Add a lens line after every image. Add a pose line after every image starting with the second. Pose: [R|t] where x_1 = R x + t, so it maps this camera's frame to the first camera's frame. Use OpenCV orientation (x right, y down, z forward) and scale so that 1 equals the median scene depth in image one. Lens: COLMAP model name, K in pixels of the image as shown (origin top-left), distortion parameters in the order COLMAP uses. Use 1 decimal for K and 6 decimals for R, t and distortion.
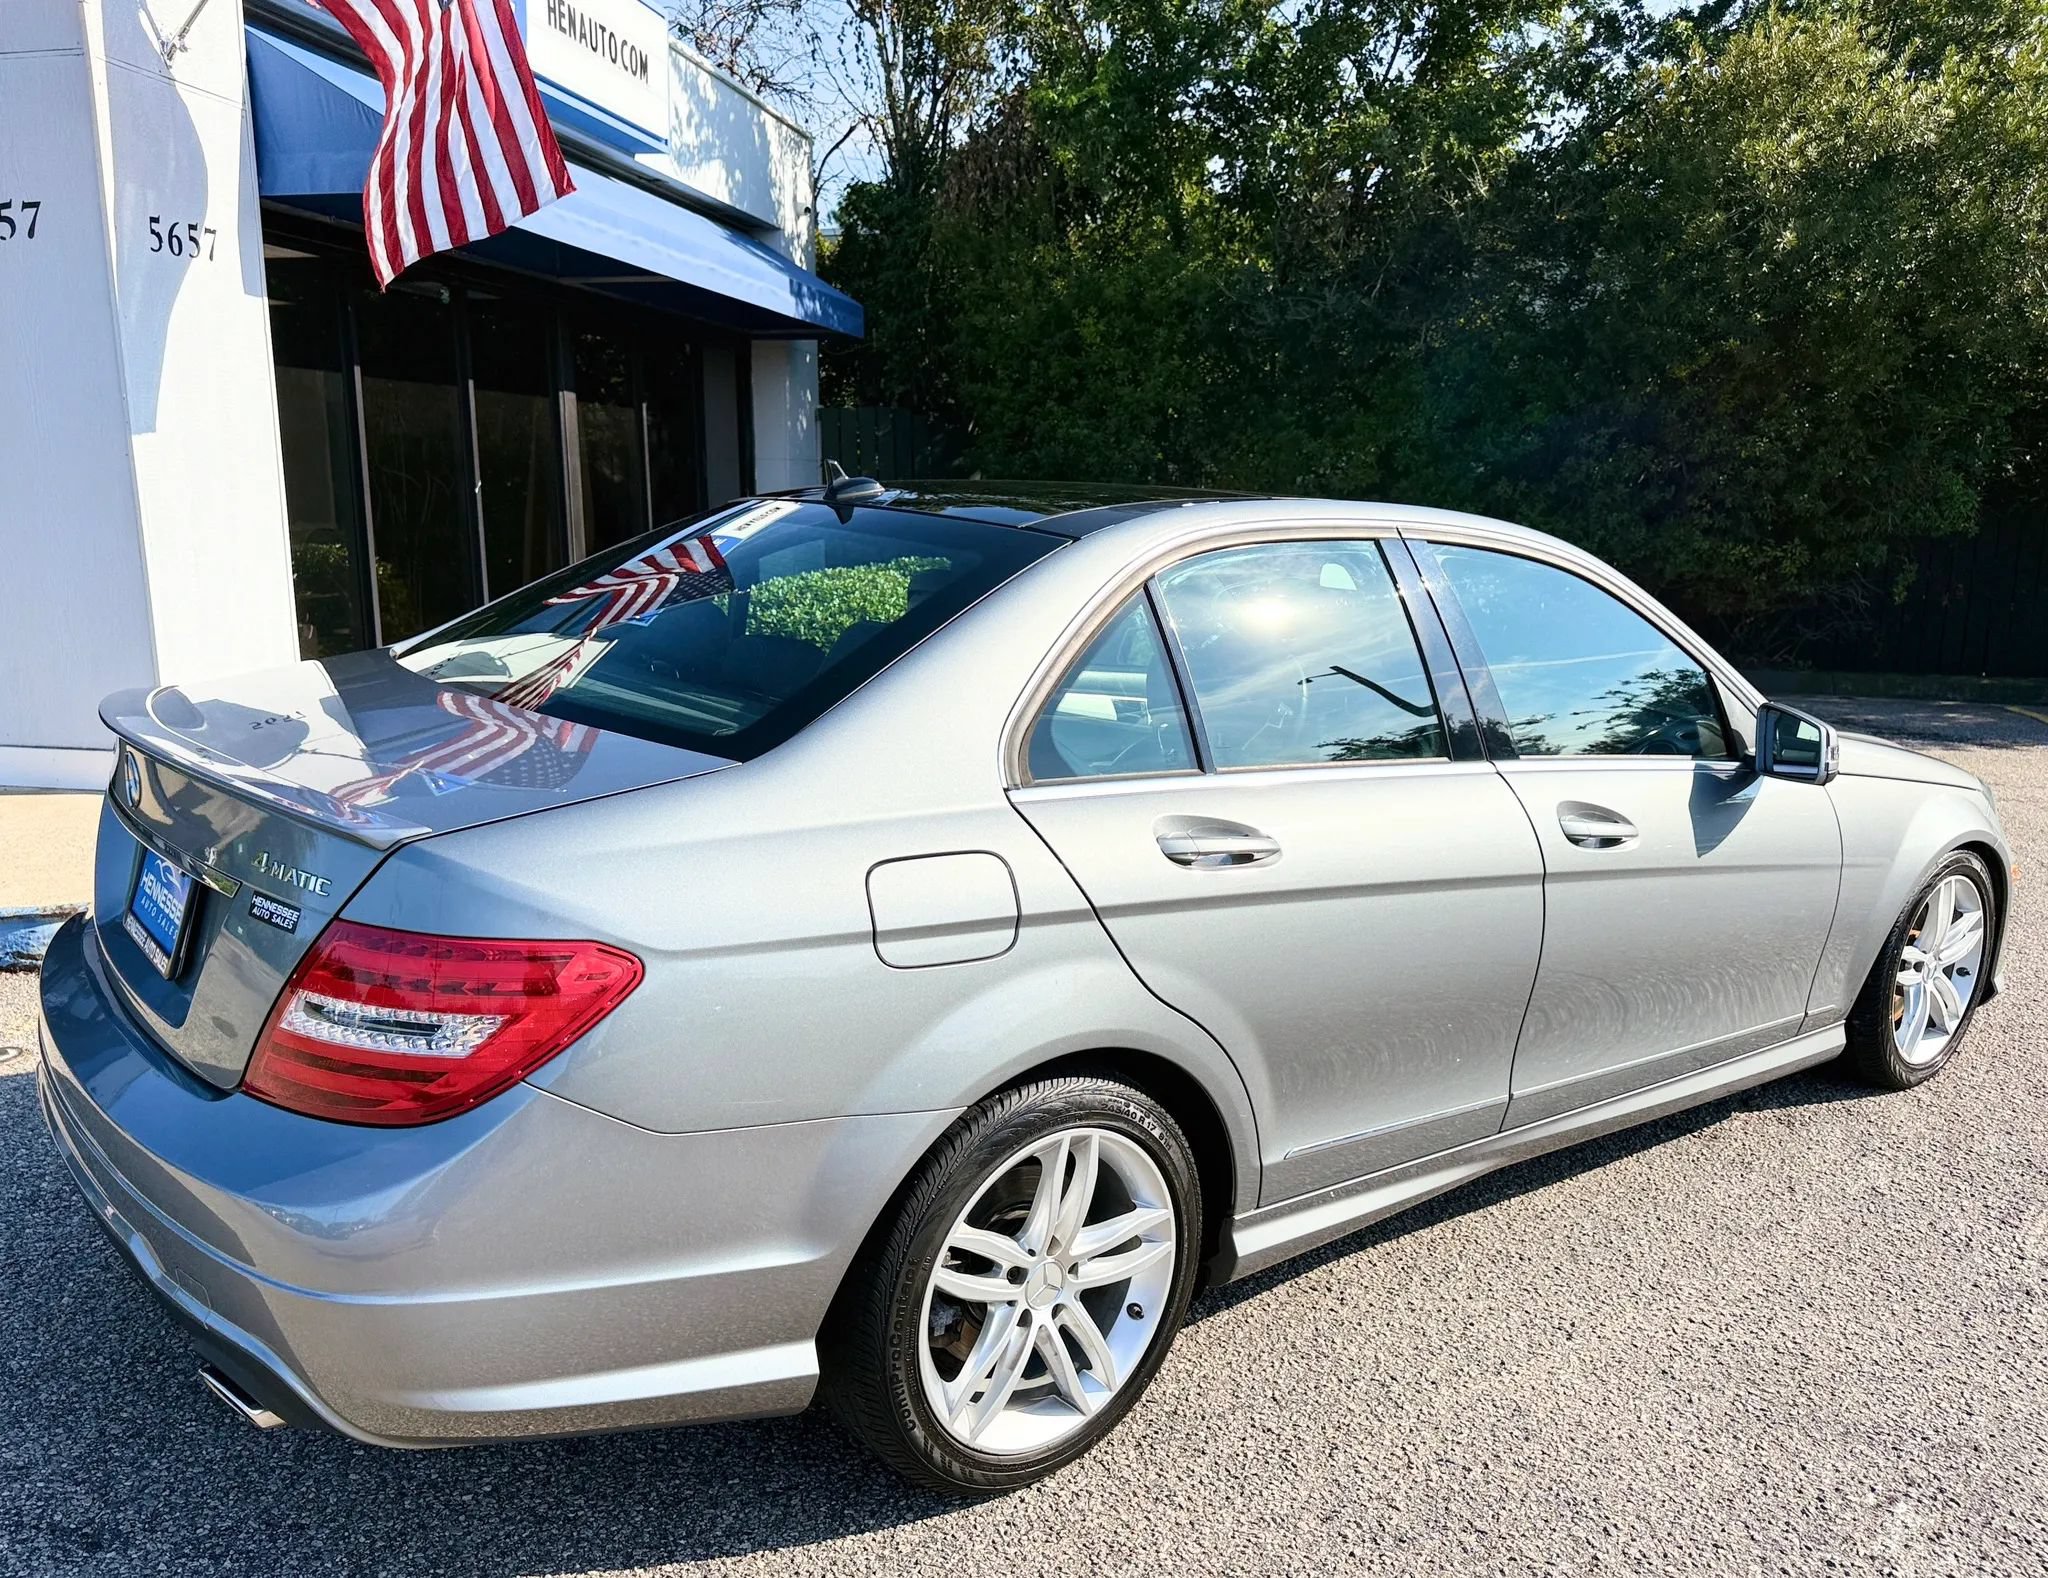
lens RADIAL K [[1623.3, 0, 993.9], [0, 1623.3, 826.7], [0, 0, 1]] dist [0.088487, -0.128681]
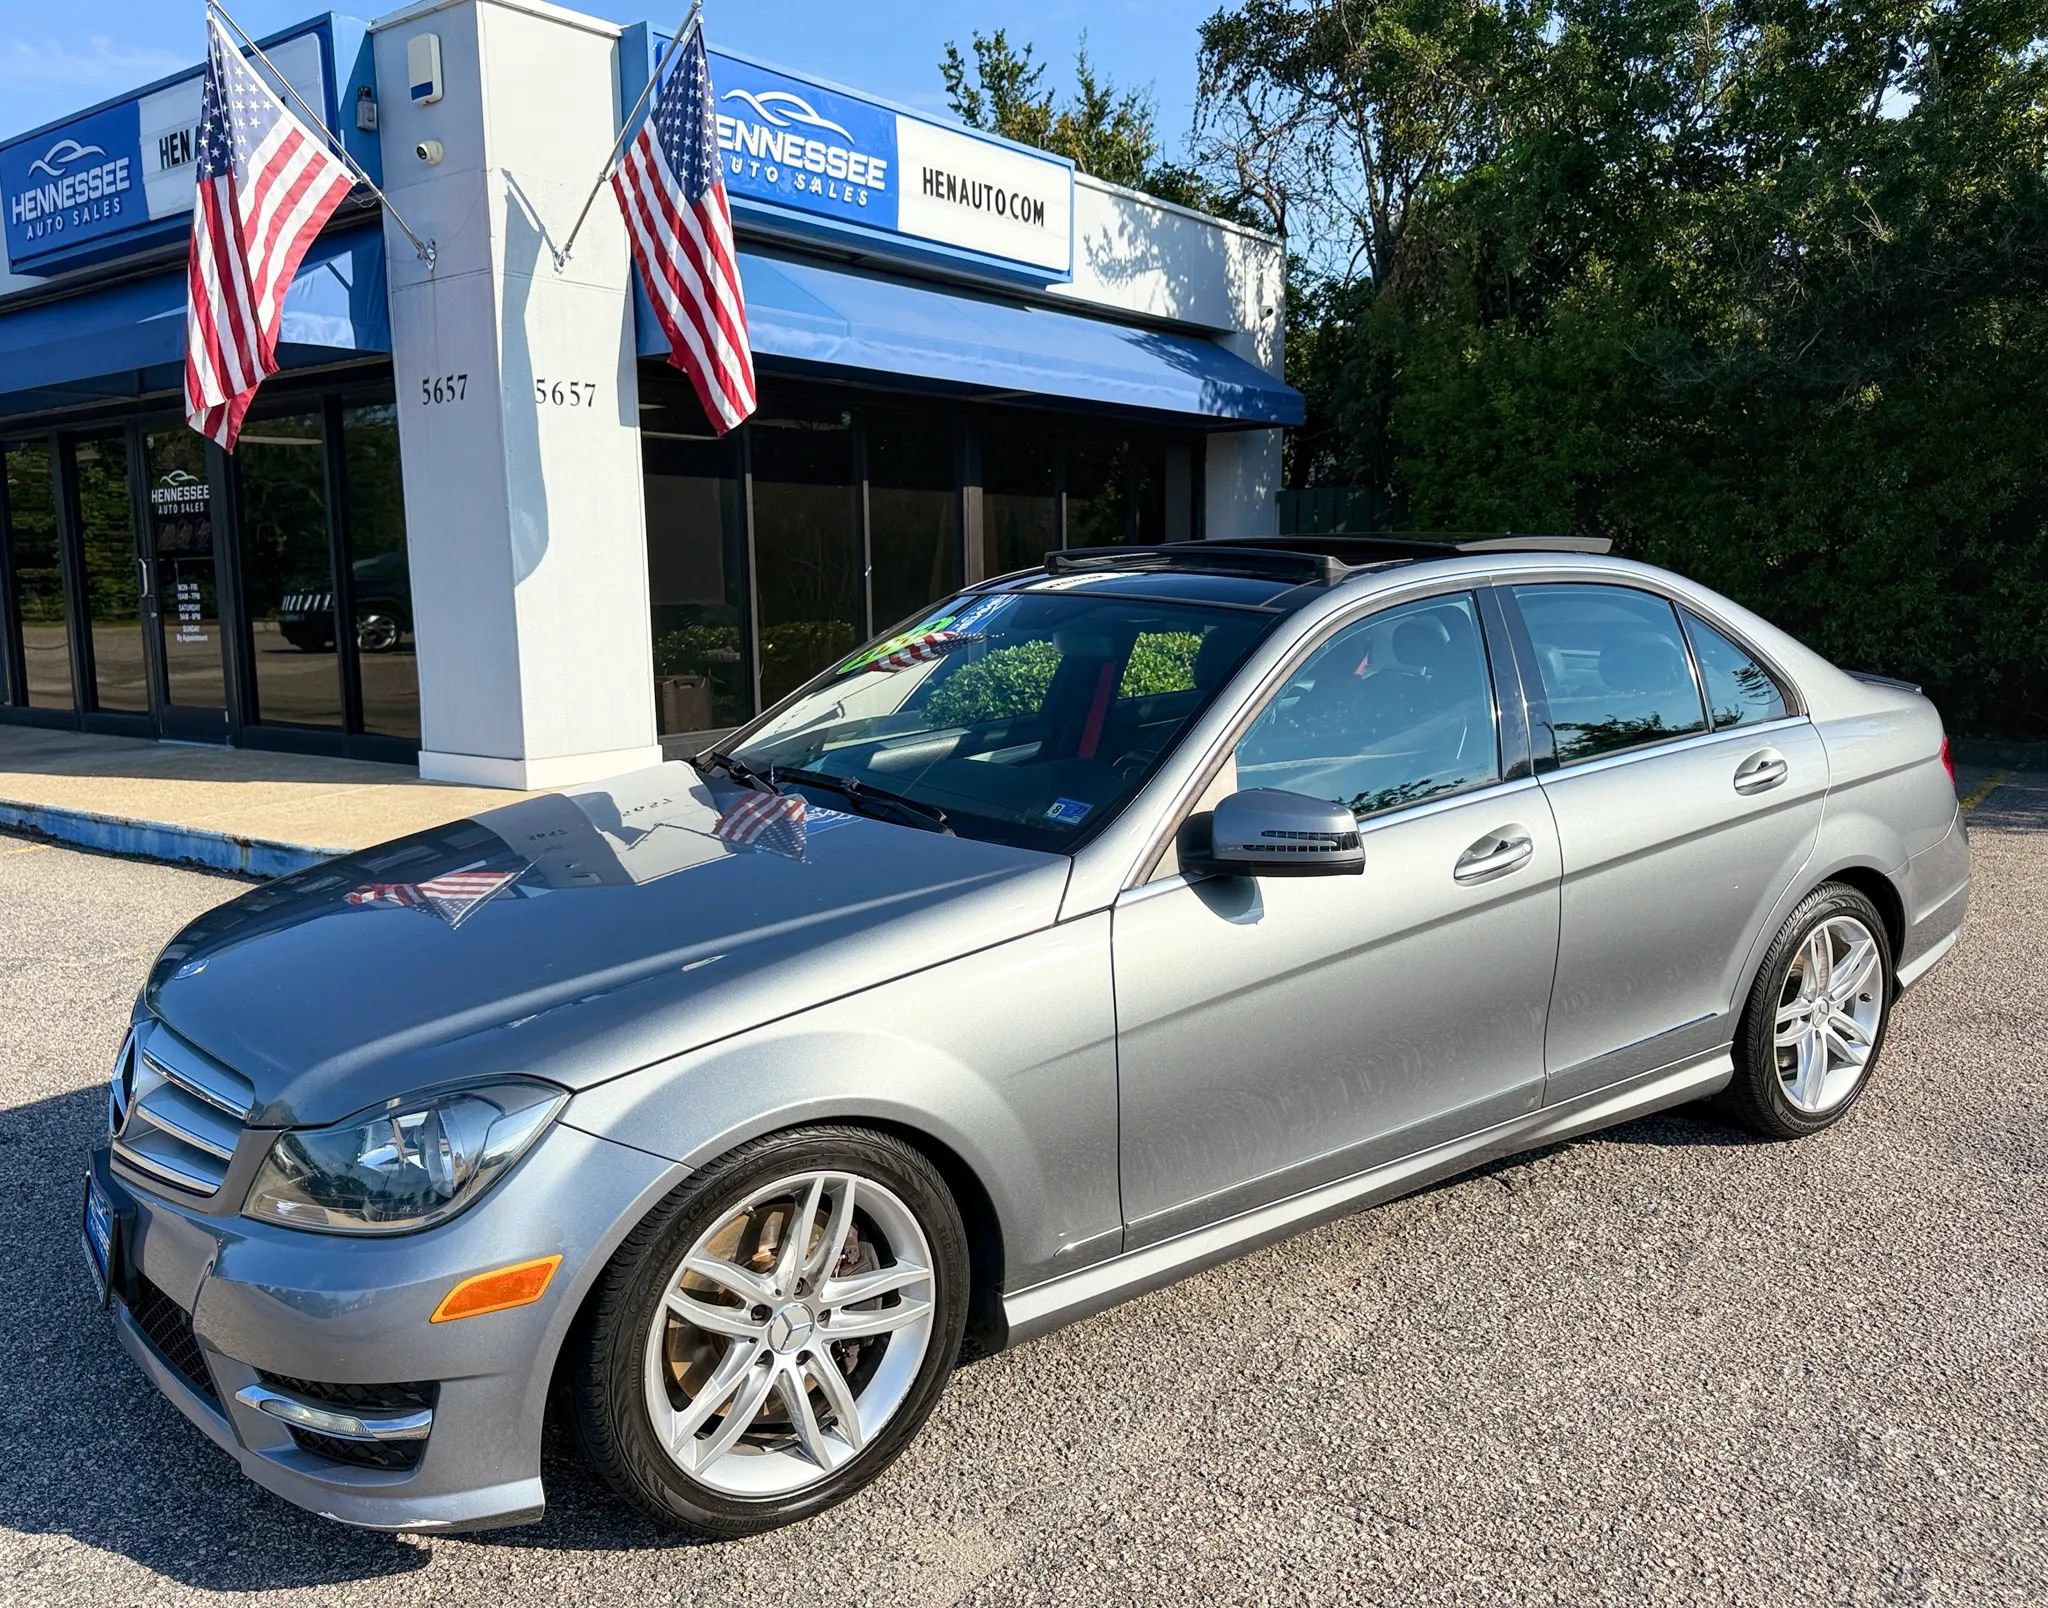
lens RADIAL K [[1638.5, 0, 977.6], [0, 1638.5, 809.4], [0, 0, 1]] dist [0.035439, -0.052079]
pose [[0.894156, 0.048032, -0.445172, 0.666523], [-0.075362, 0.996190, -0.043886, 0.041815], [0.441368, 0.072790, 0.894369, -0.093676]]
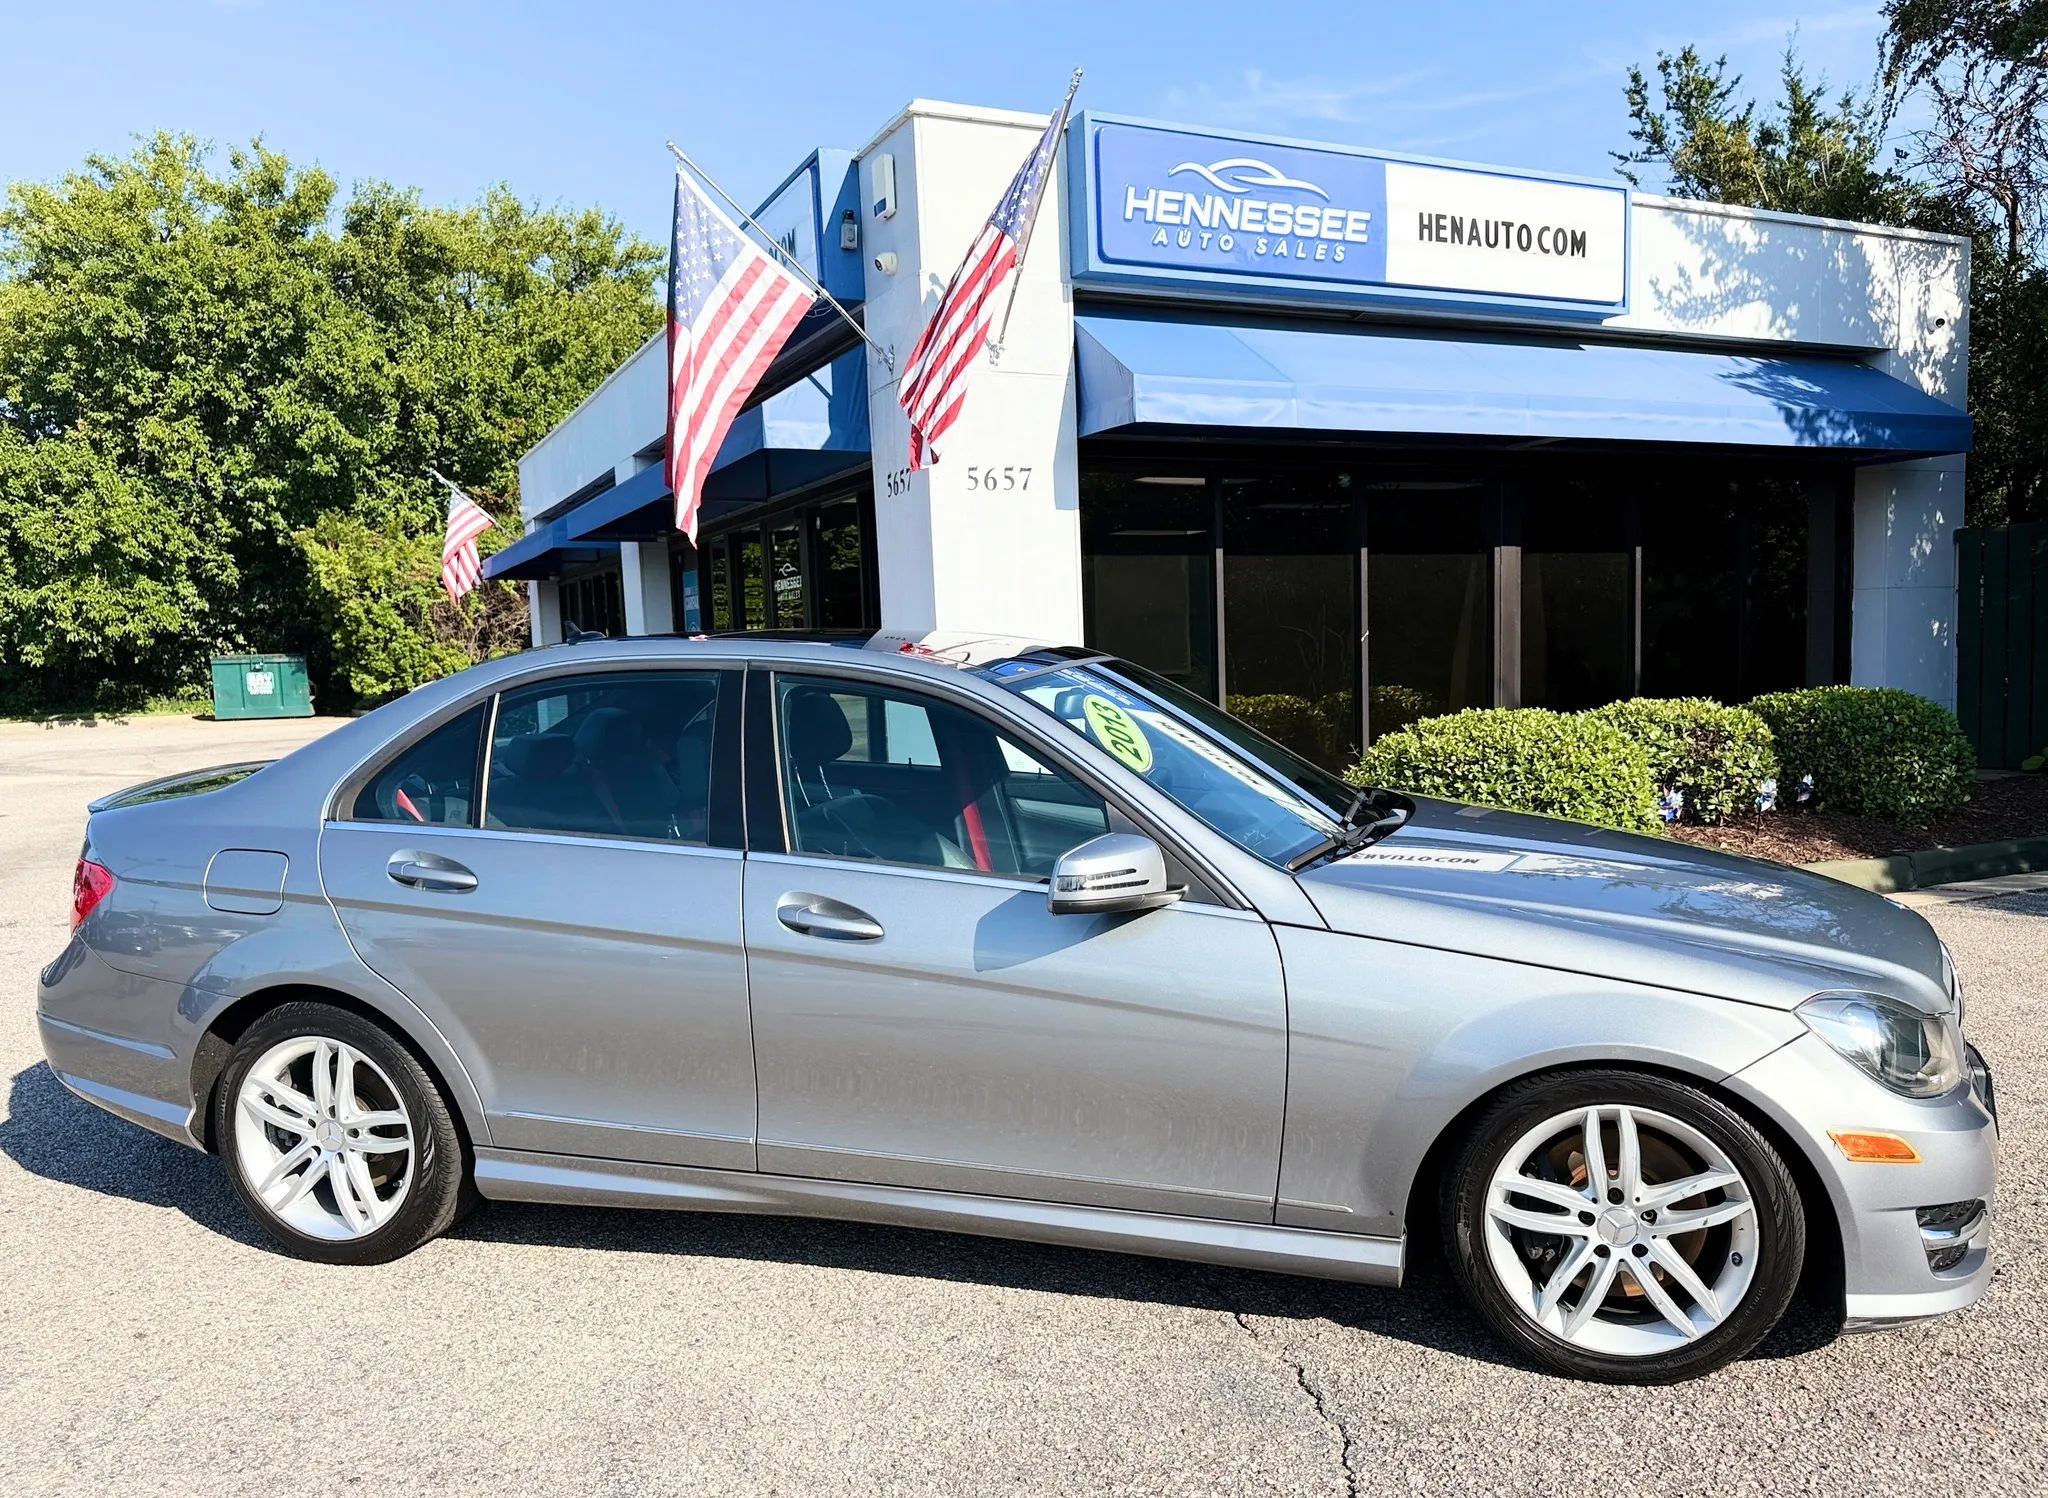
lens RADIAL K [[1570.0, 0, 1079.3], [0, 1570.0, 815.4], [0, 0, 1]] dist [0.073624, -0.099771]
pose [[0.608659, 0.060420, -0.791128, 0.987696], [-0.131475, 0.990992, -0.025467, -0.049034], [0.782463, 0.119514, 0.611120, 0.348616]]
